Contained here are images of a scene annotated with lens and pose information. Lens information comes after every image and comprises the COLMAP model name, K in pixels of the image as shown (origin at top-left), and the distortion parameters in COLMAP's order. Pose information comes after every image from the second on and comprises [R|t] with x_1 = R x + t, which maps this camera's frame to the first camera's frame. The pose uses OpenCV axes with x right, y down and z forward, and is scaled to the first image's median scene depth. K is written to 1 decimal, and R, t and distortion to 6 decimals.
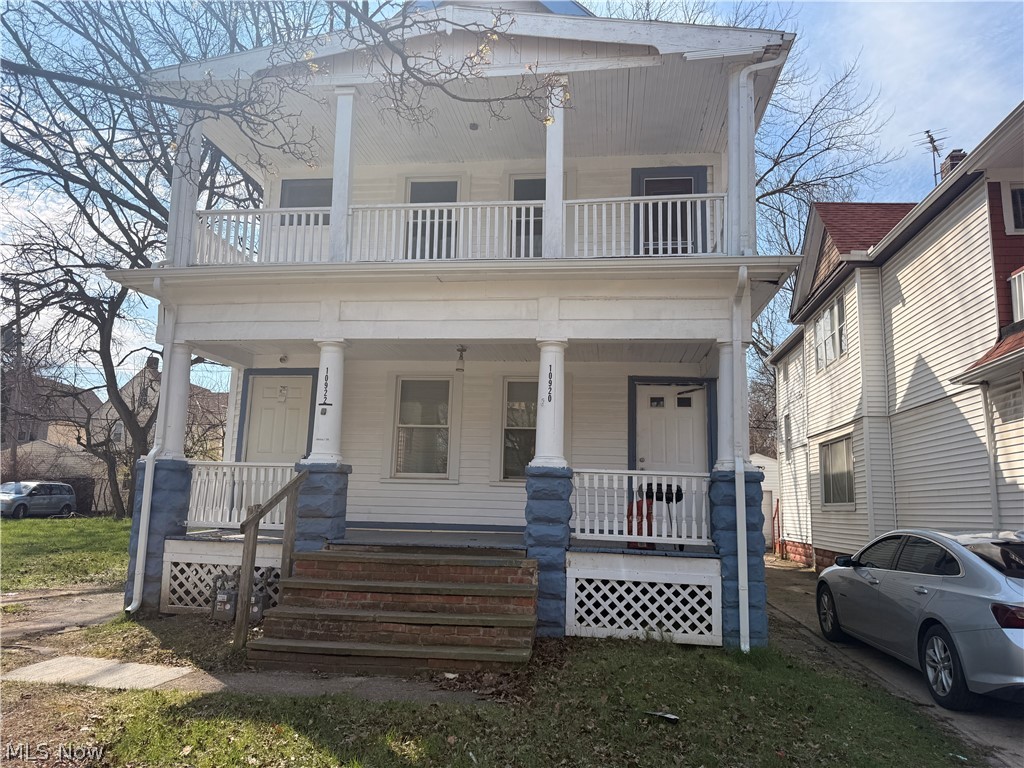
lens RADIAL K [[719.8, 0, 511.2], [0, 719.8, 387.4], [0, 0, 1]] dist [0.041546, -0.035636]
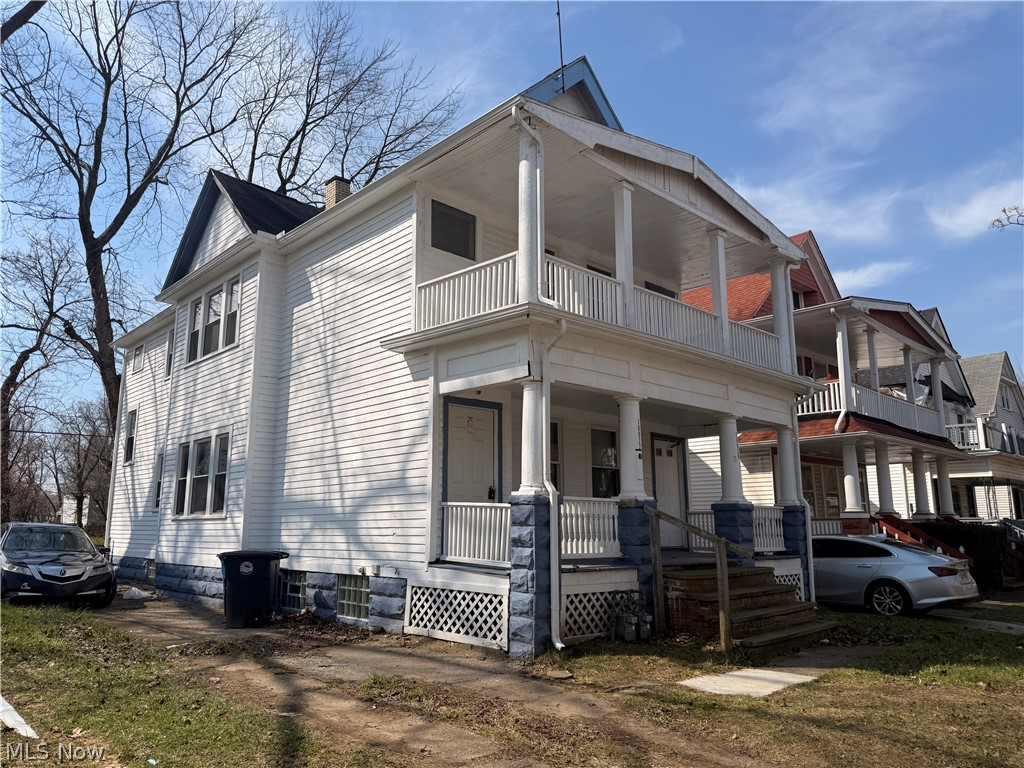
lens RADIAL K [[719.8, 0, 509.9], [0, 719.8, 385.2], [0, 0, 1]] dist [0.041546, -0.035636]
pose [[0.630684, 0.118668, 0.766913, -1.354827], [-0.105347, 0.992183, -0.066892, 0.019662], [-0.768856, -0.038605, 0.638256, 0.412143]]
